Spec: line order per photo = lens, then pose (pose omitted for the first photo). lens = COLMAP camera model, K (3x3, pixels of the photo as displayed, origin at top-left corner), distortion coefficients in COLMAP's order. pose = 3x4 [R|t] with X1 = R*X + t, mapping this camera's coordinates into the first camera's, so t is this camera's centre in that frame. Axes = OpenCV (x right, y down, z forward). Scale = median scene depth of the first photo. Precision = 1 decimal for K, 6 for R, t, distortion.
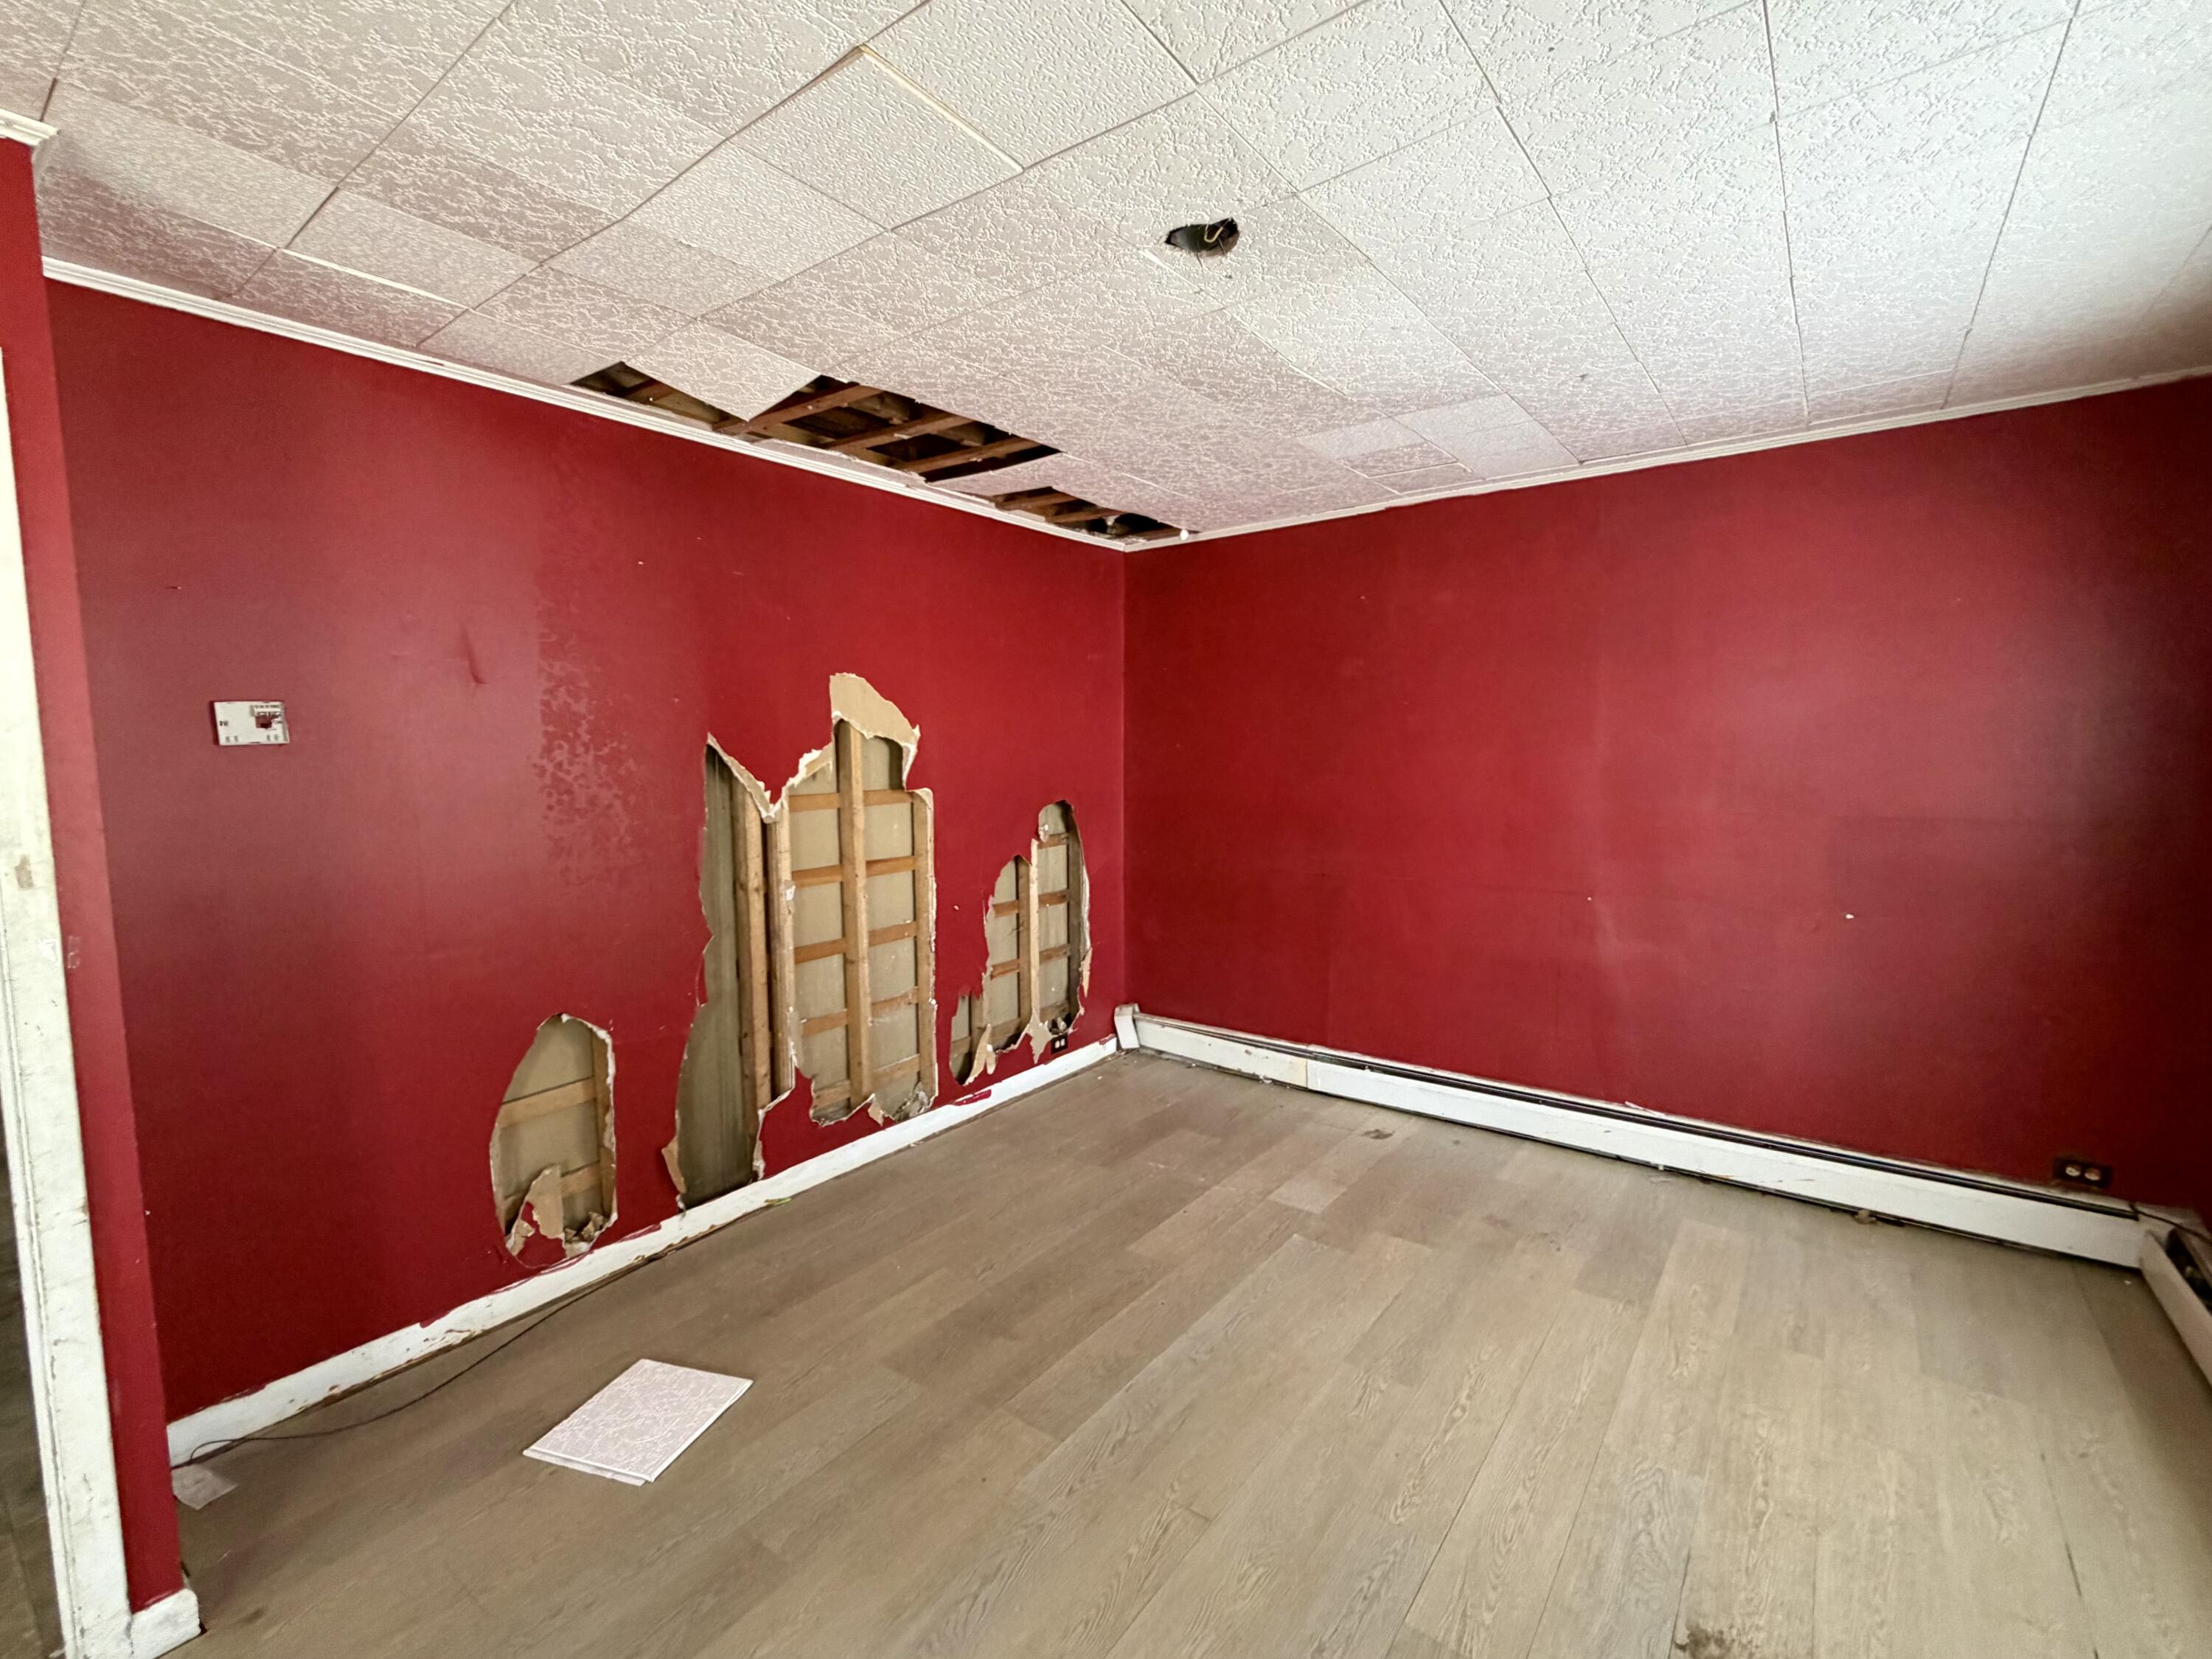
lens RADIAL K [[982.4, 0, 1104.3], [0, 982.4, 828.9], [0, 0, 1]] dist [0.000979, -0.001206]
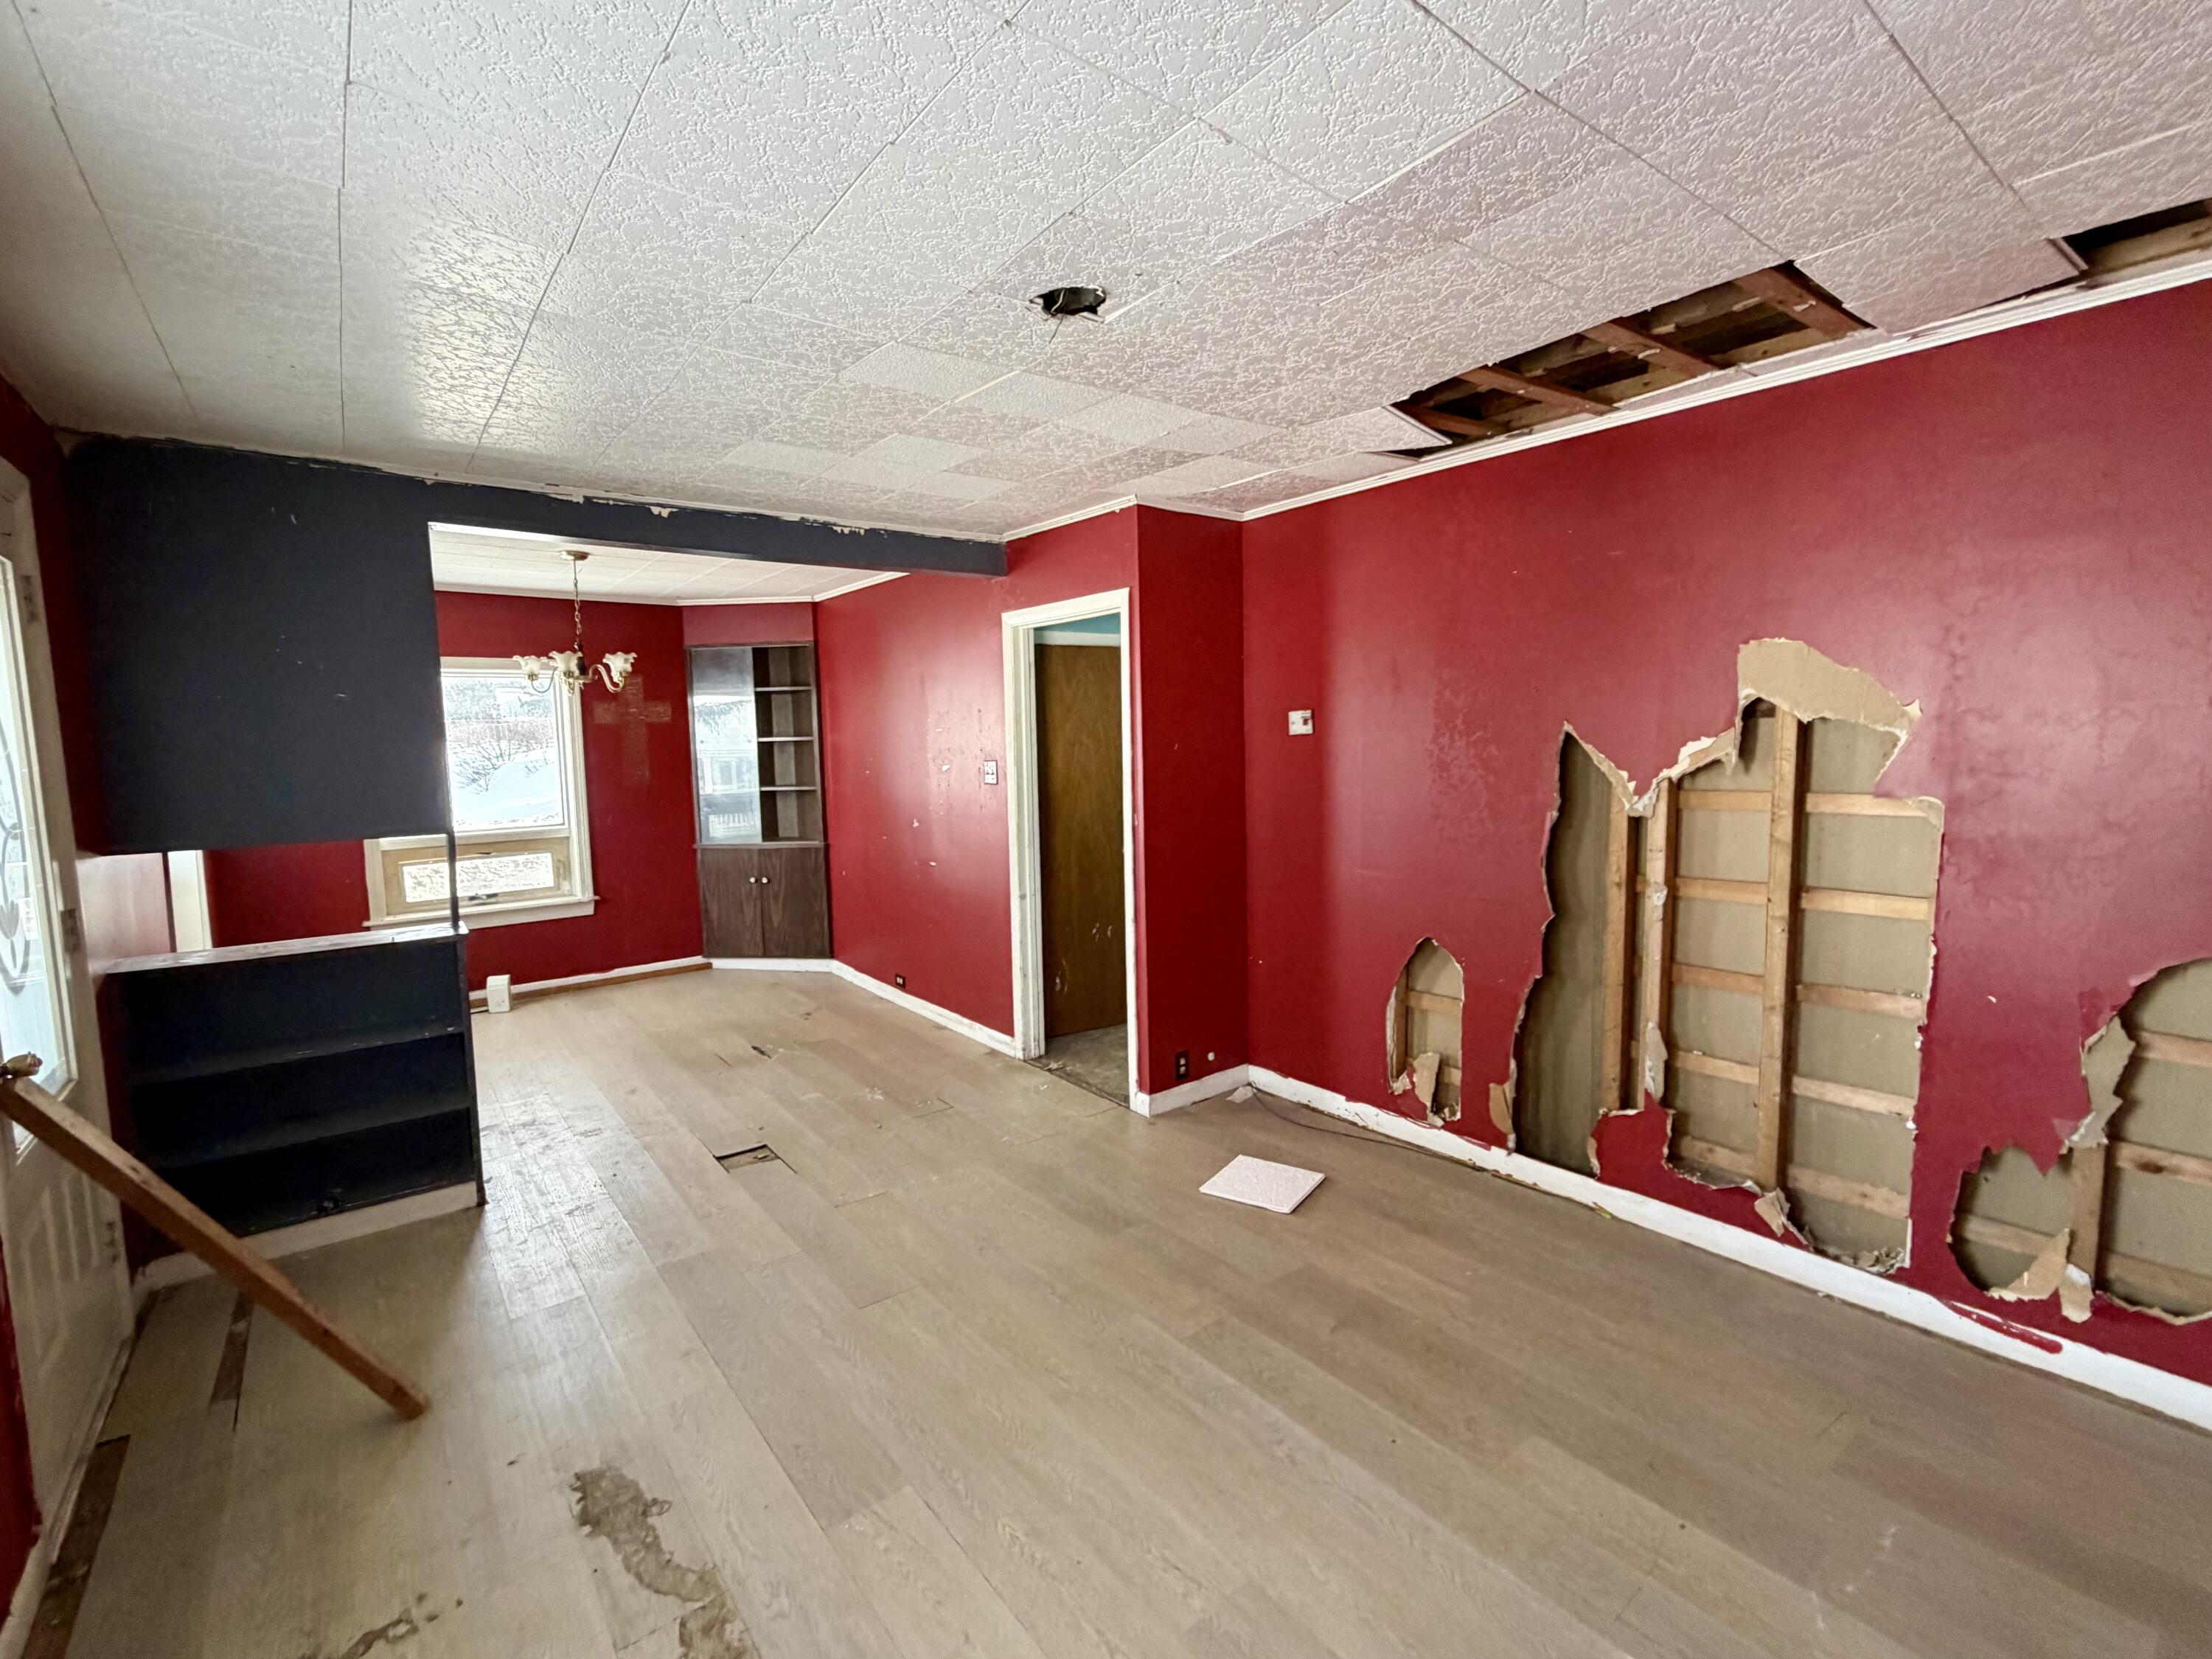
lens RADIAL K [[982.4, 0, 1109.9], [0, 982.4, 830.3], [0, 0, 1]] dist [0.000979, -0.001206]
pose [[-0.252506, 0.107812, -0.961570, 0.772194], [-0.061927, 0.989935, 0.127254, -0.091444], [0.965611, 0.091679, -0.243289, 0.854049]]
